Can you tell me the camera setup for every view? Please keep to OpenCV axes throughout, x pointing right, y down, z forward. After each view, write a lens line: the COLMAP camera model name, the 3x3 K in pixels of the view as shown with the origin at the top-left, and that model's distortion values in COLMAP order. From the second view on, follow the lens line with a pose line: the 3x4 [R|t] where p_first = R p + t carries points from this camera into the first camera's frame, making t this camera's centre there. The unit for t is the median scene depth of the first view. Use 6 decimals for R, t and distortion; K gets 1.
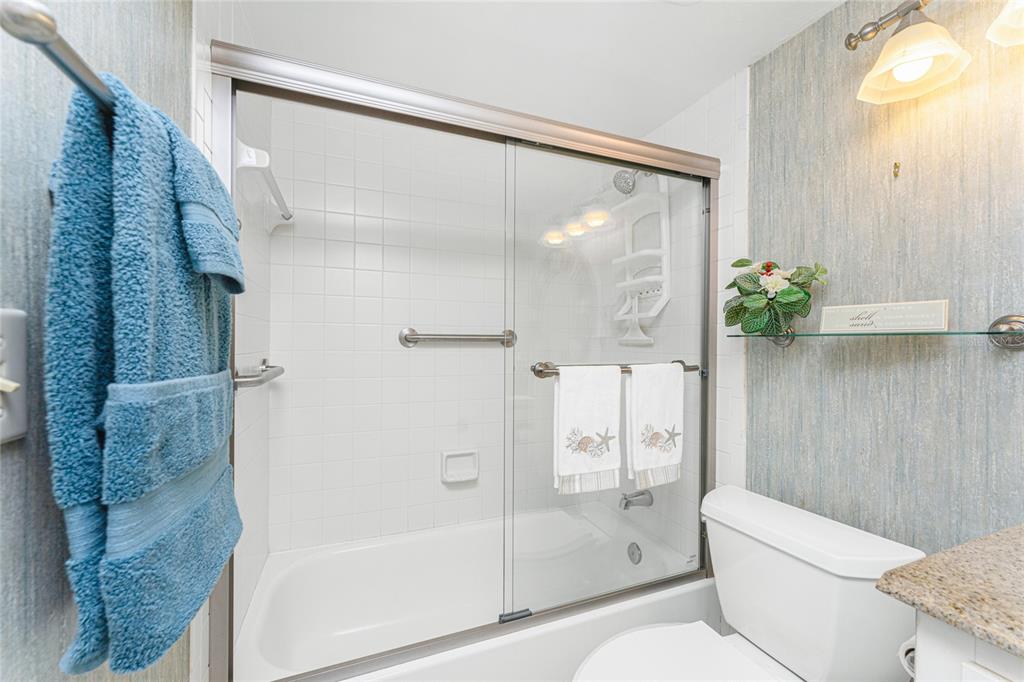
lens RADIAL K [[407.0, 0, 509.3], [0, 407.0, 343.5], [0, 0, 1]] dist [0.000319, -0.000950]
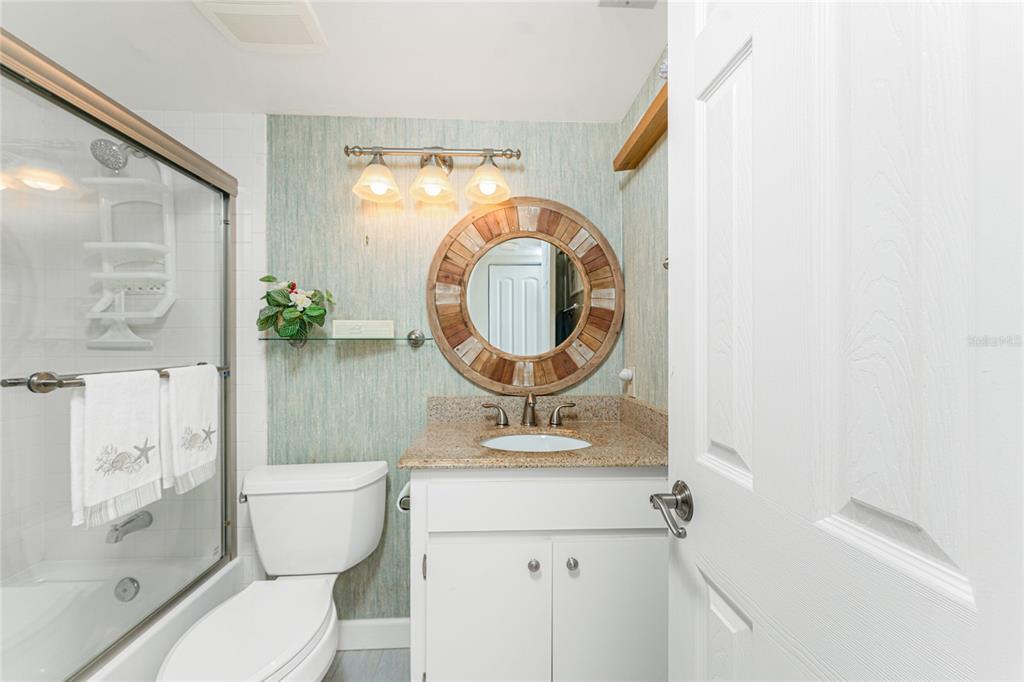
lens RADIAL K [[407.0, 0, 514.9], [0, 407.0, 344.7], [0, 0, 1]] dist [0.000319, -0.000950]
pose [[0.322400, -0.007648, 0.946573, -0.353882], [0.007574, 0.999956, 0.005500, -0.003243], [-0.946573, 0.005397, 0.322443, -0.086581]]
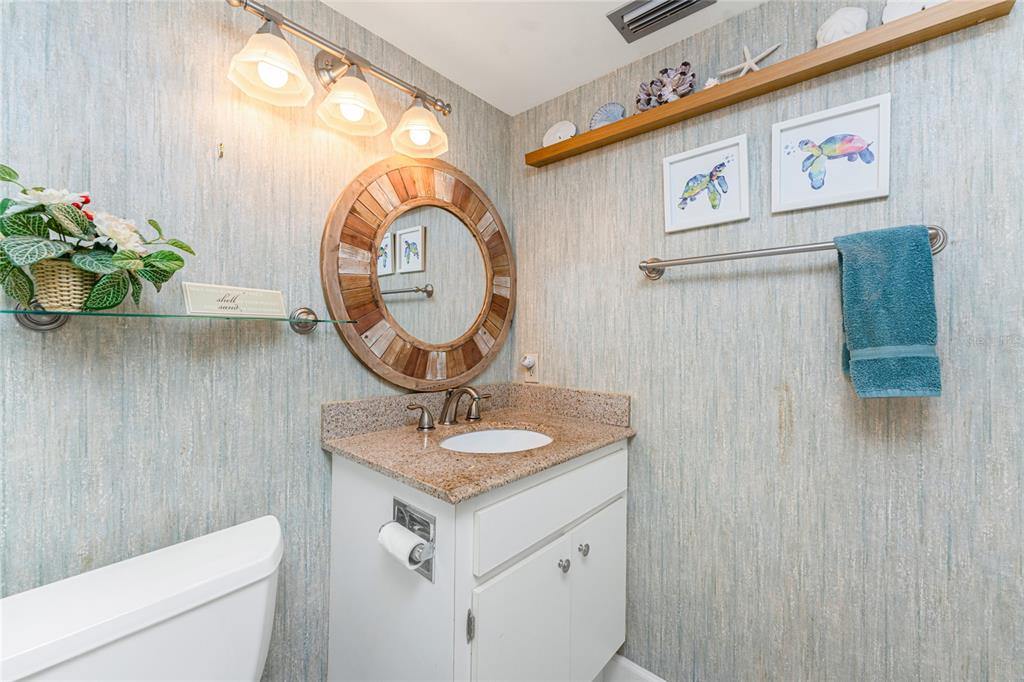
lens RADIAL K [[407.0, 0, 507.0], [0, 407.0, 333.8], [0, 0, 1]] dist [0.000319, -0.000950]
pose [[-0.440784, -0.007416, 0.897583, -0.193528], [-0.006730, 0.999965, 0.004957, 0.003992], [-0.897588, -0.003856, -0.440818, 0.661189]]
